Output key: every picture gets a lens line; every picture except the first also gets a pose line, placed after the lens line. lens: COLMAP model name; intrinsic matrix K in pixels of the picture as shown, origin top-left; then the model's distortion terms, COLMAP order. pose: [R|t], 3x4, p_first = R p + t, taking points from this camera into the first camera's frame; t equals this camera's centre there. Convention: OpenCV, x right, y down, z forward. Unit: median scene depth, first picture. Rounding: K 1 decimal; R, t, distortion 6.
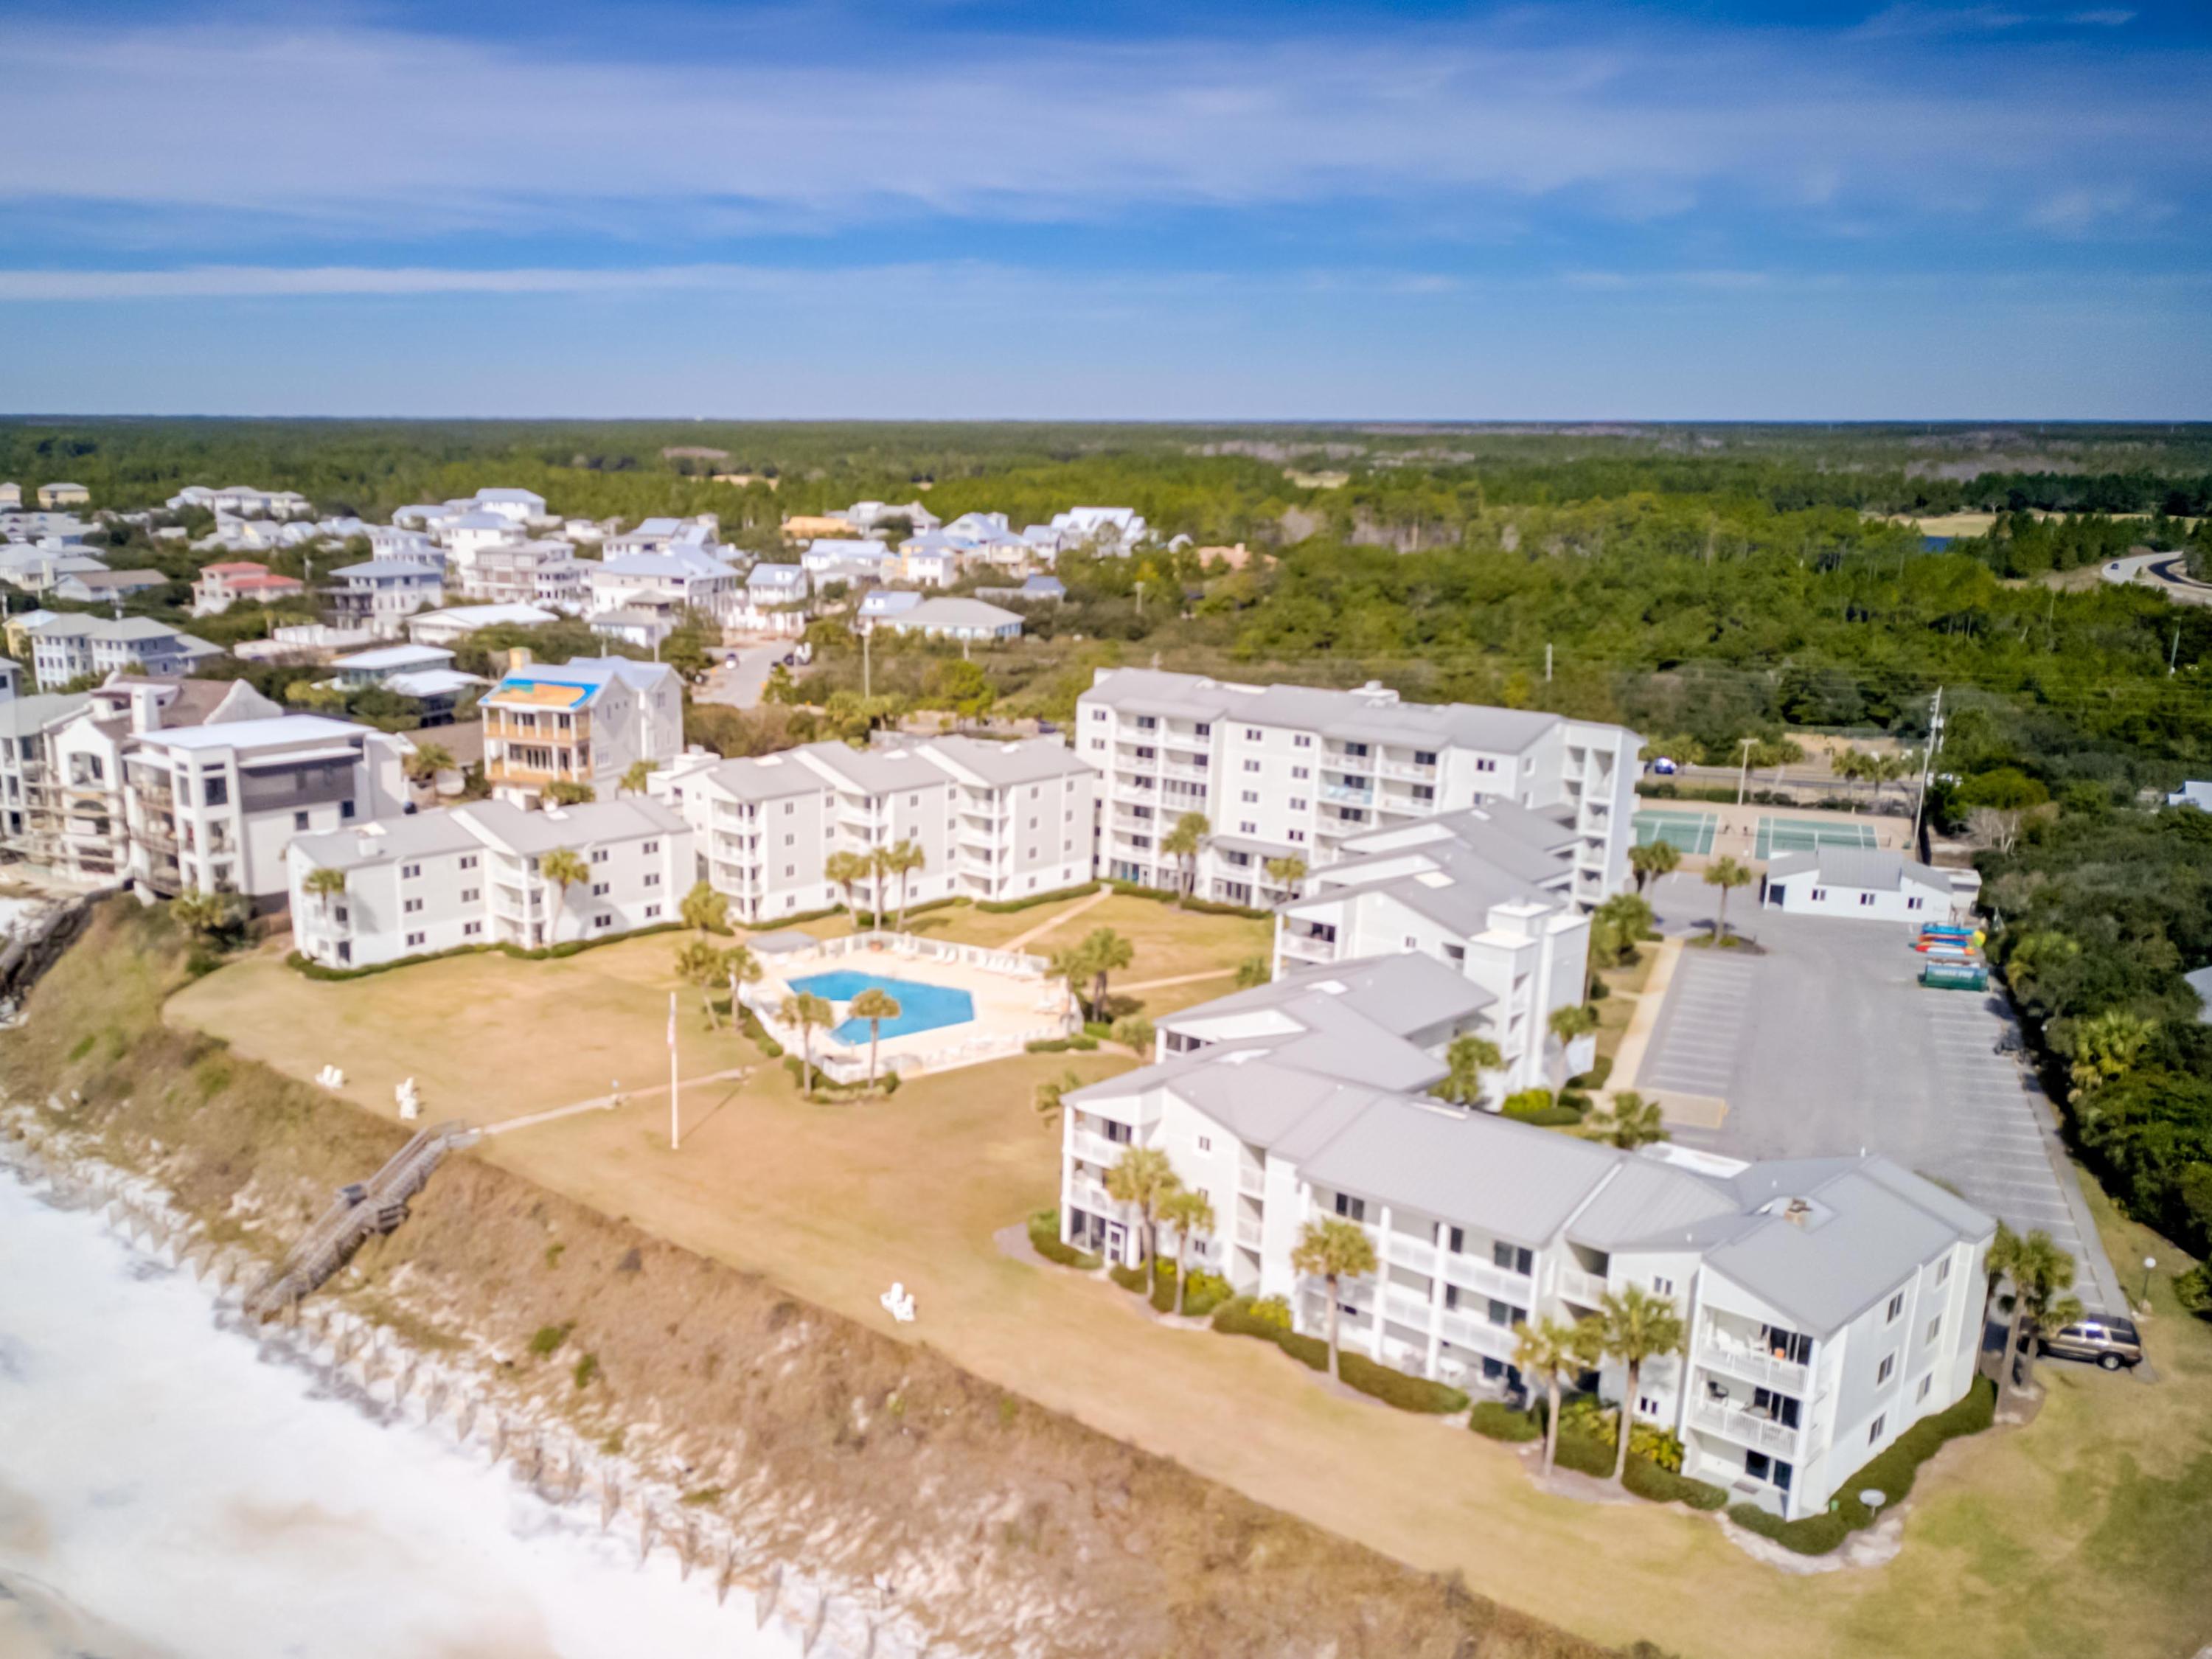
lens RADIAL K [[2029.4, 0, 883.9], [0, 2029.4, 967.2], [0, 0, 1]] dist [0.012957, 0.000000]
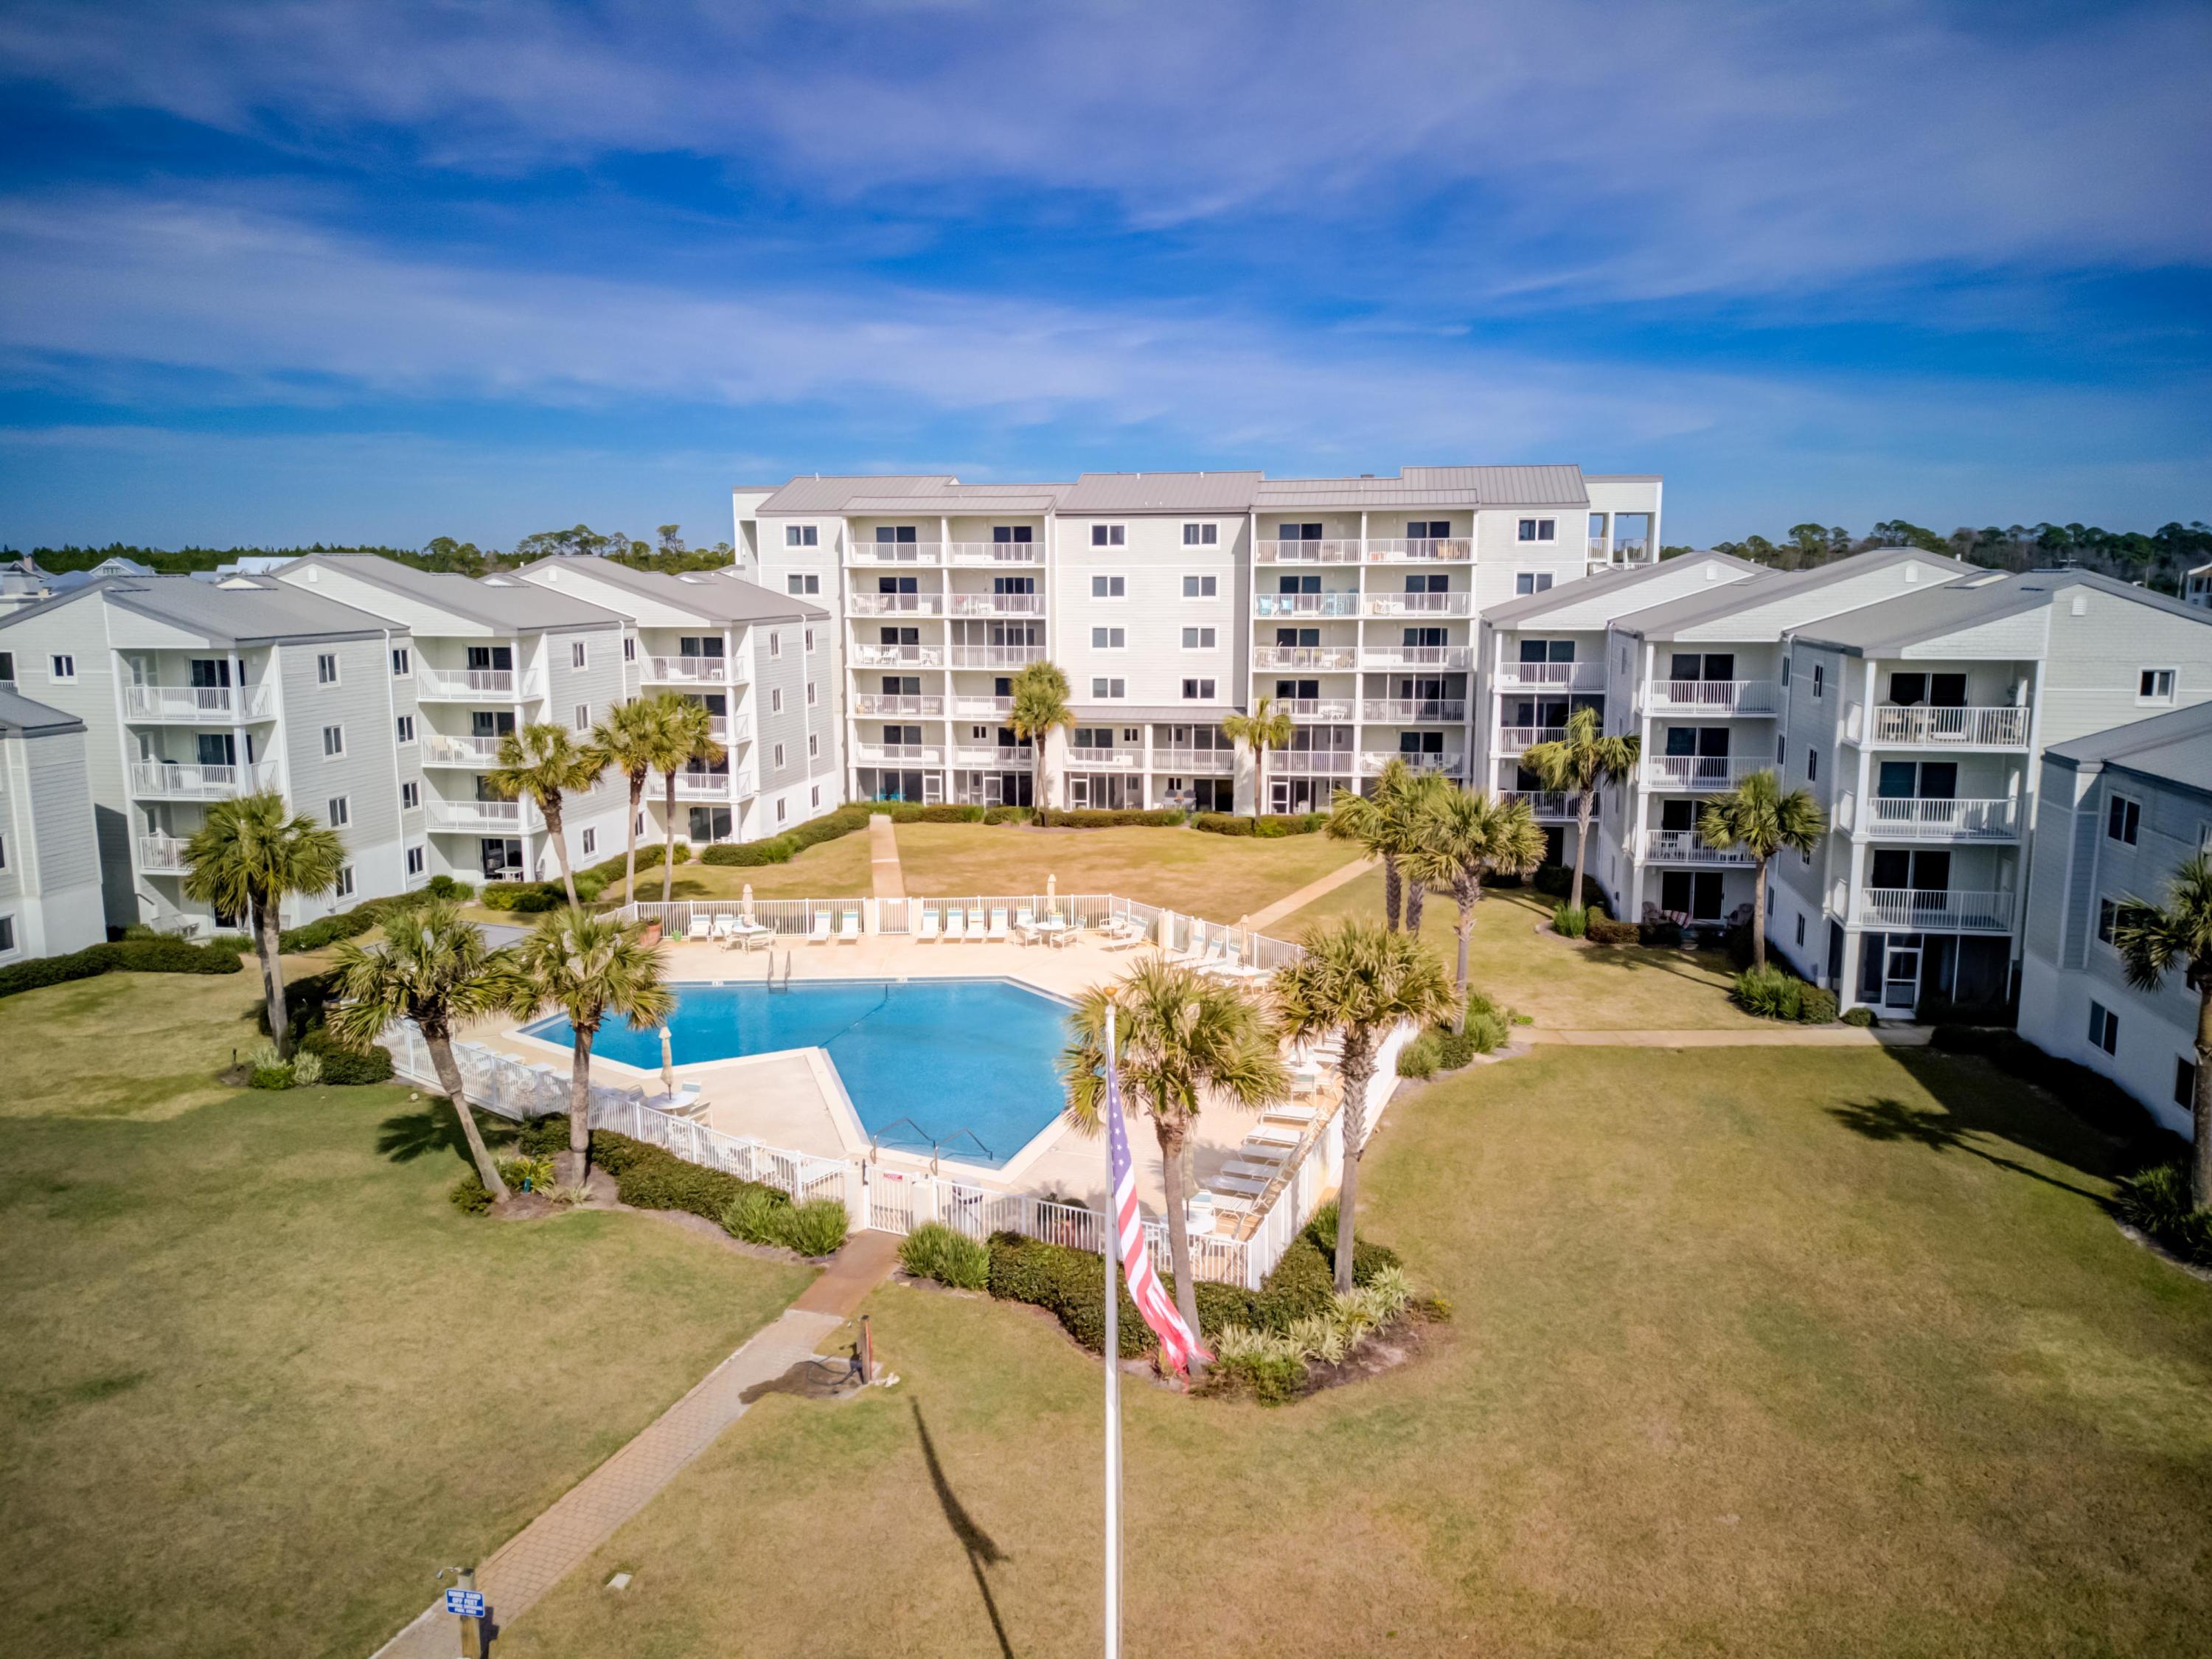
lens RADIAL K [[1677.1, 0, 1099.8], [0, 1677.1, 840.2], [0, 0, 1]] dist [0.021373, -0.017362]
pose [[0.816804, -0.101879, 0.567848, -0.123854], [0.158915, 0.985938, -0.051697, 0.003788], [-0.554596, 0.132466, 0.821508, 0.618036]]
